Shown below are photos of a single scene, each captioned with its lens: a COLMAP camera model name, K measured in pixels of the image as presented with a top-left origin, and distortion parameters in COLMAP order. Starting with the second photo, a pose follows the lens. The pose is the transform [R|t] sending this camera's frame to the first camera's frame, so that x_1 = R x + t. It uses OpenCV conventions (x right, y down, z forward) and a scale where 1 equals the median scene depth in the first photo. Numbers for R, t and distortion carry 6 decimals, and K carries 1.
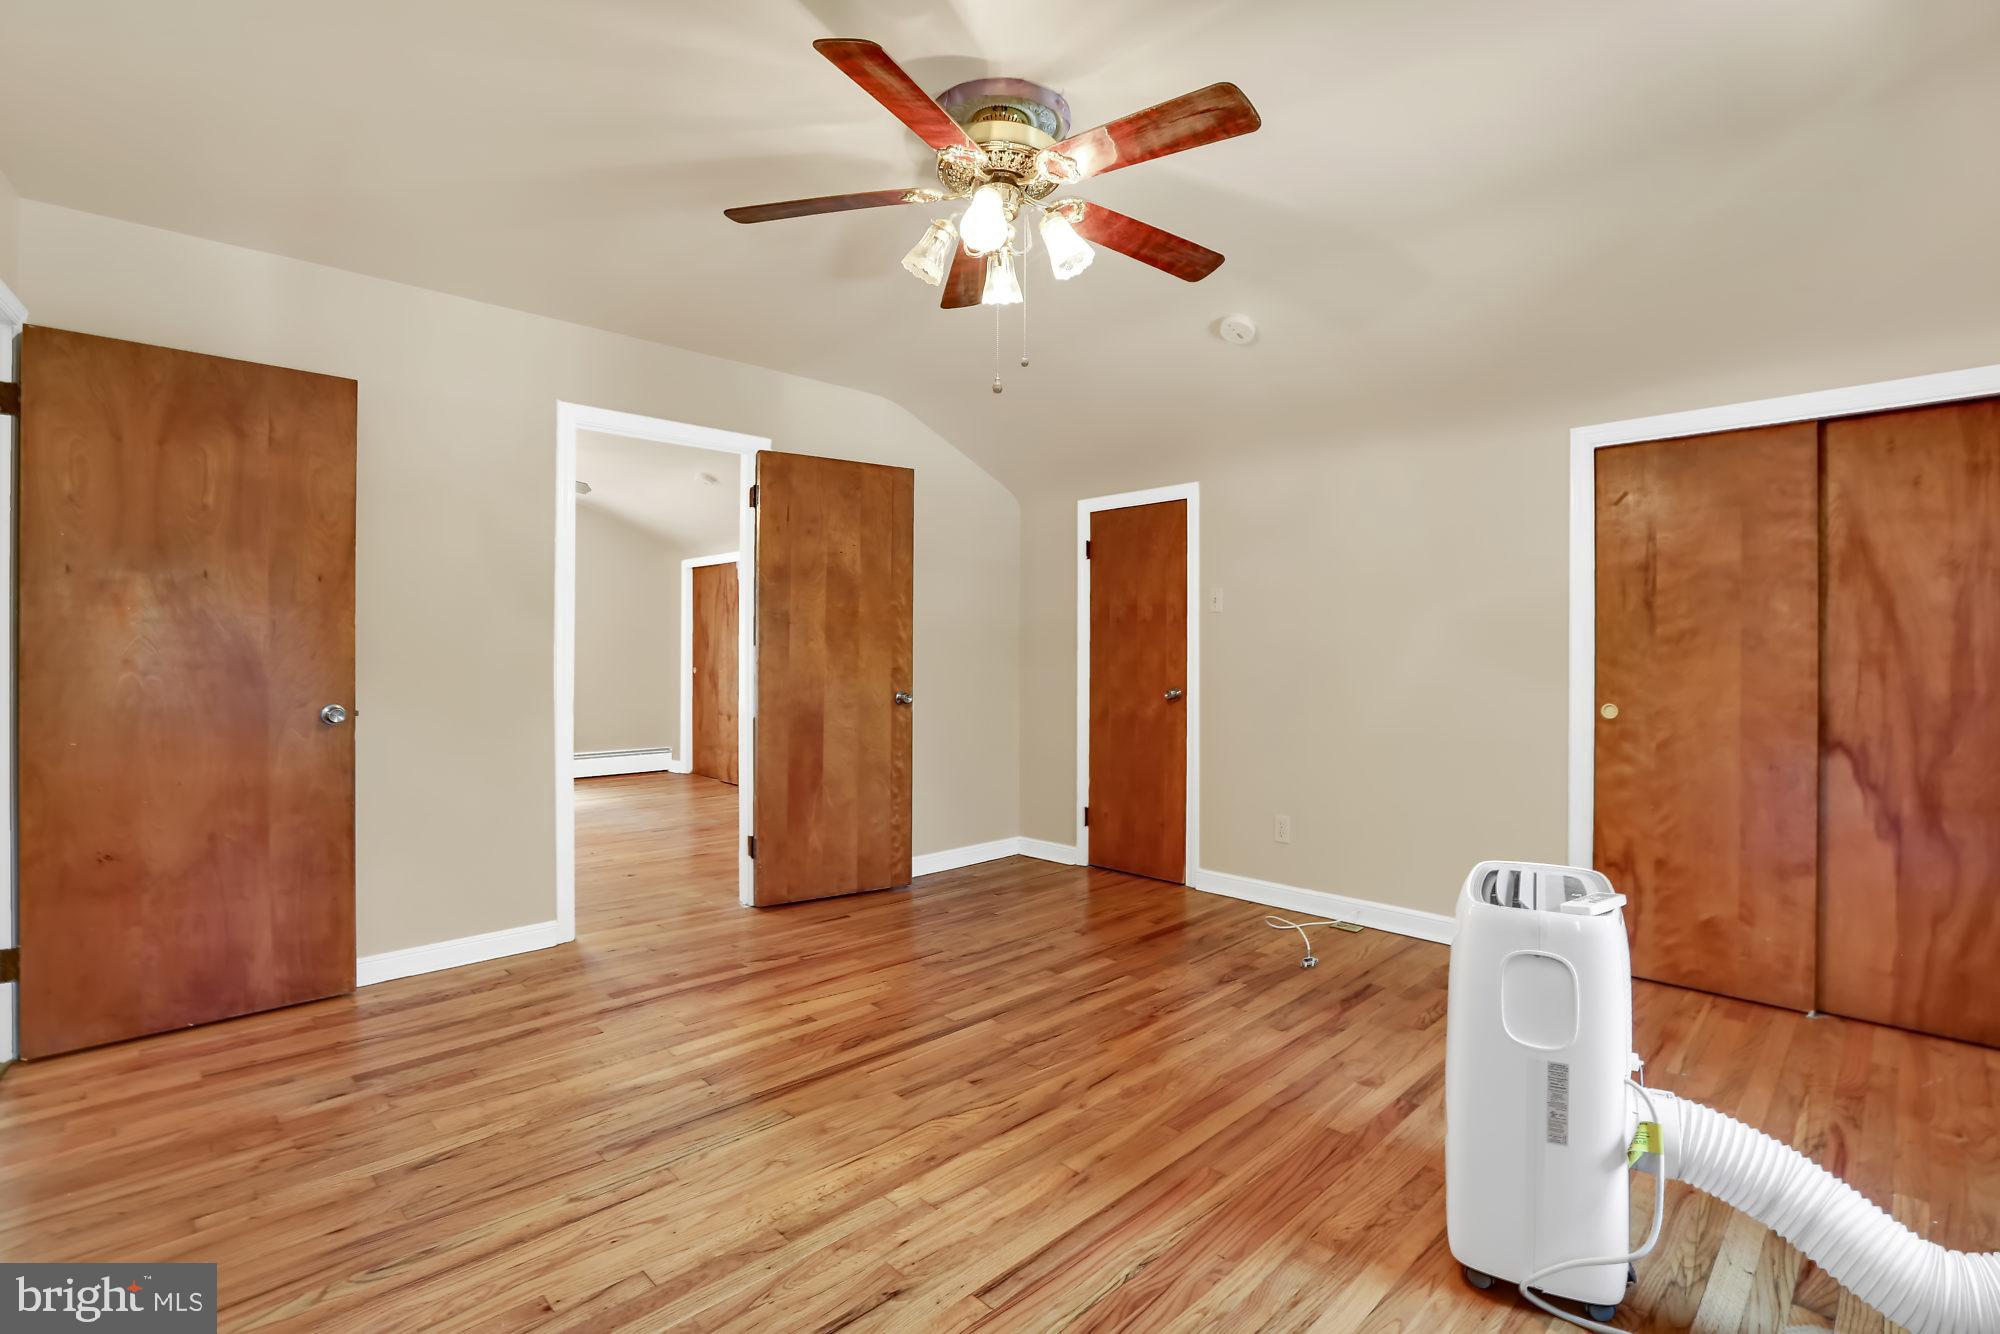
lens RADIAL K [[910.8, 0, 1001.2], [0, 910.8, 655.5], [0, 0, 1]] dist [-0.043268, 0.000147]
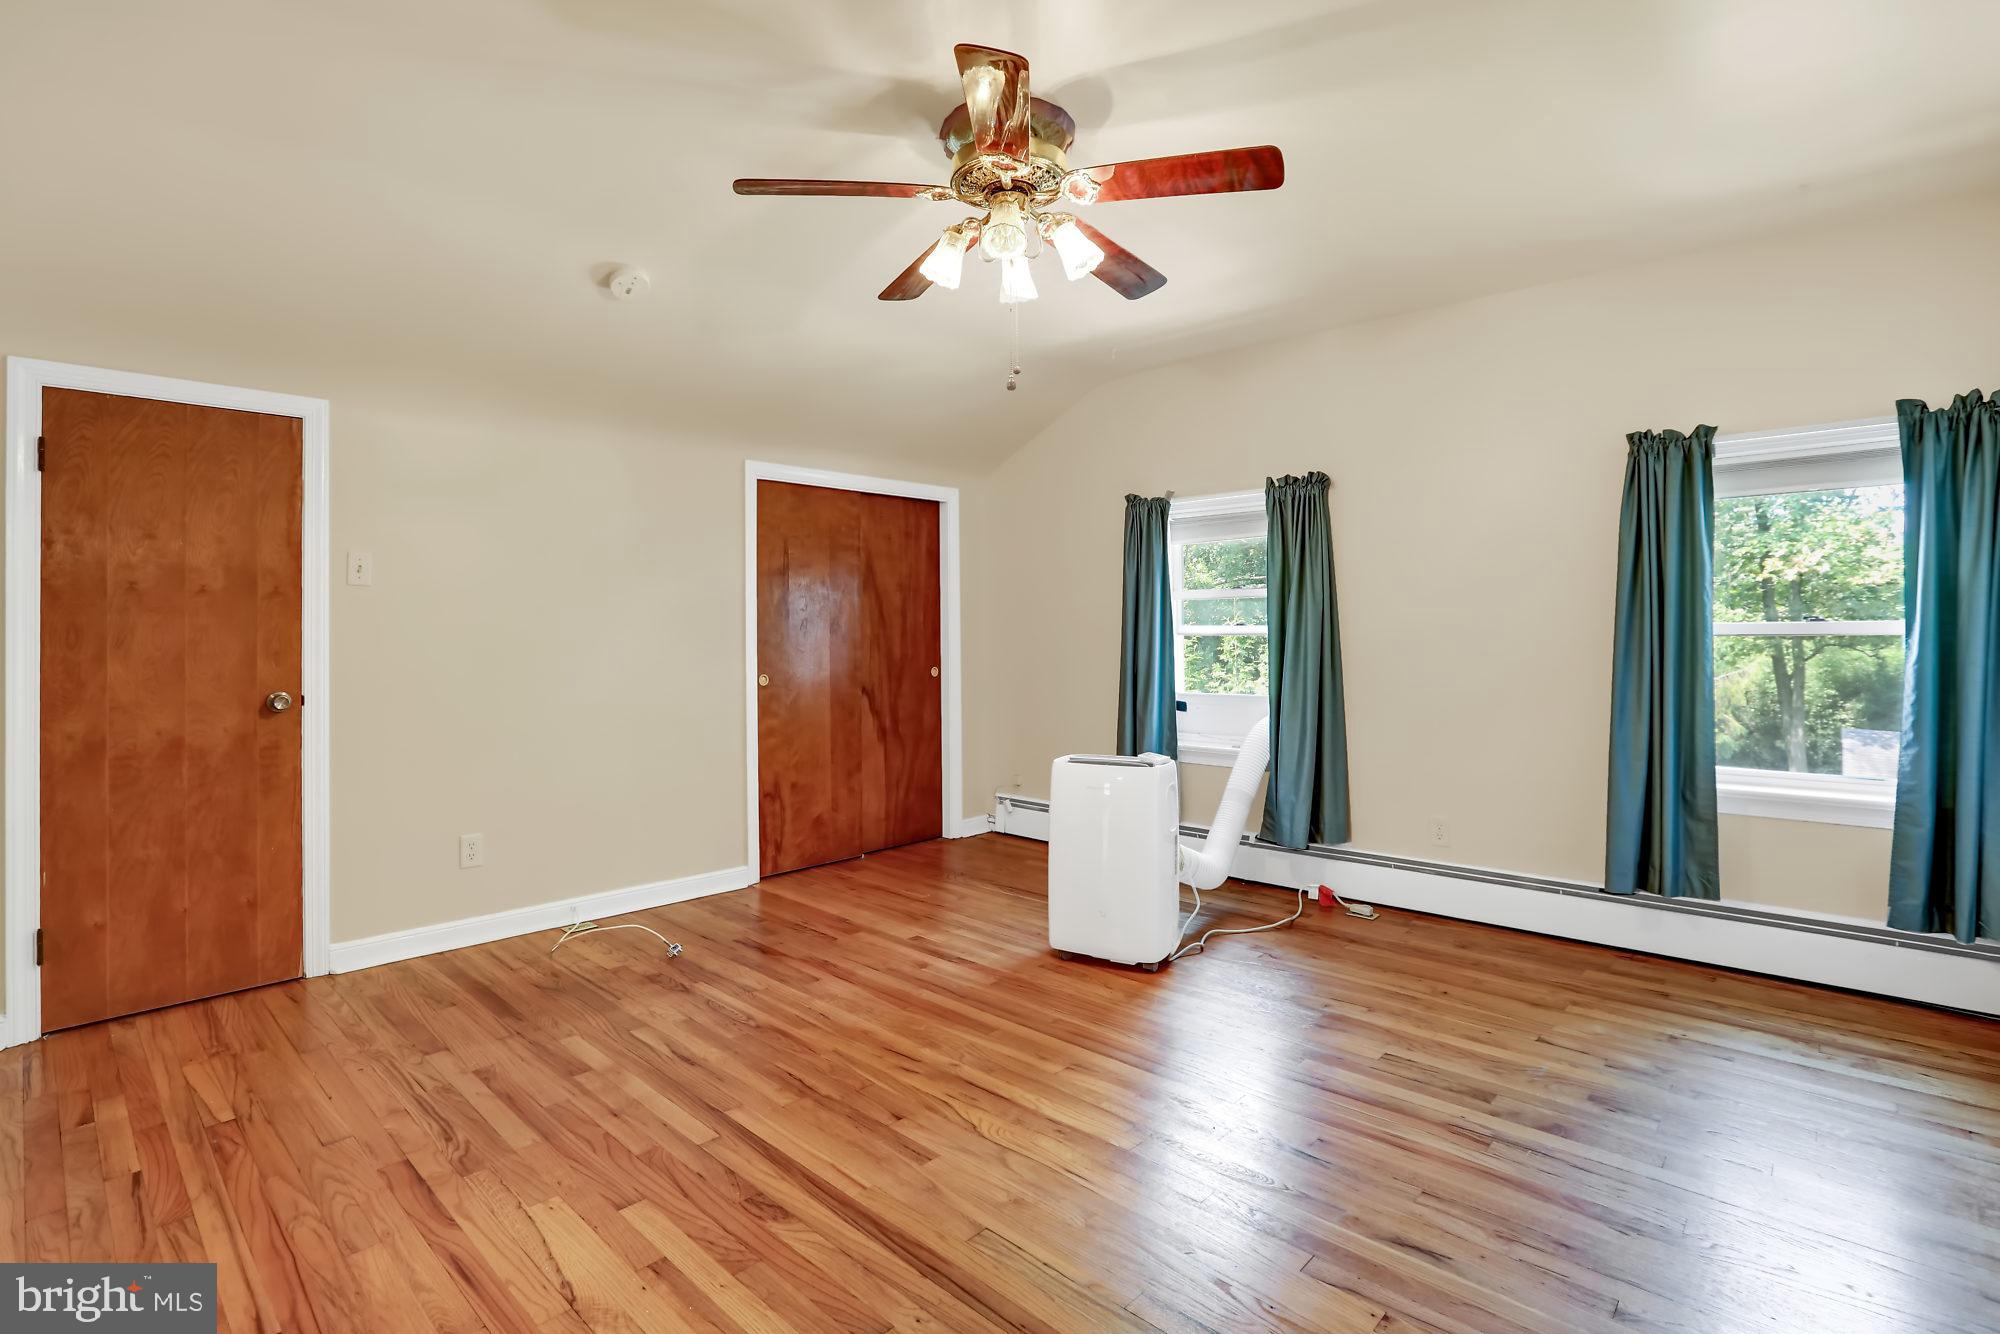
lens RADIAL K [[952.7, 0, 994.9], [0, 952.7, 628.9], [0, 0, 1]] dist [-0.033168, 0.000451]
pose [[-0.030875, -0.000675, 0.999523, -0.812696], [0.008637, 0.999962, 0.000942, -0.011940], [-0.999486, 0.008662, -0.030868, 0.775429]]
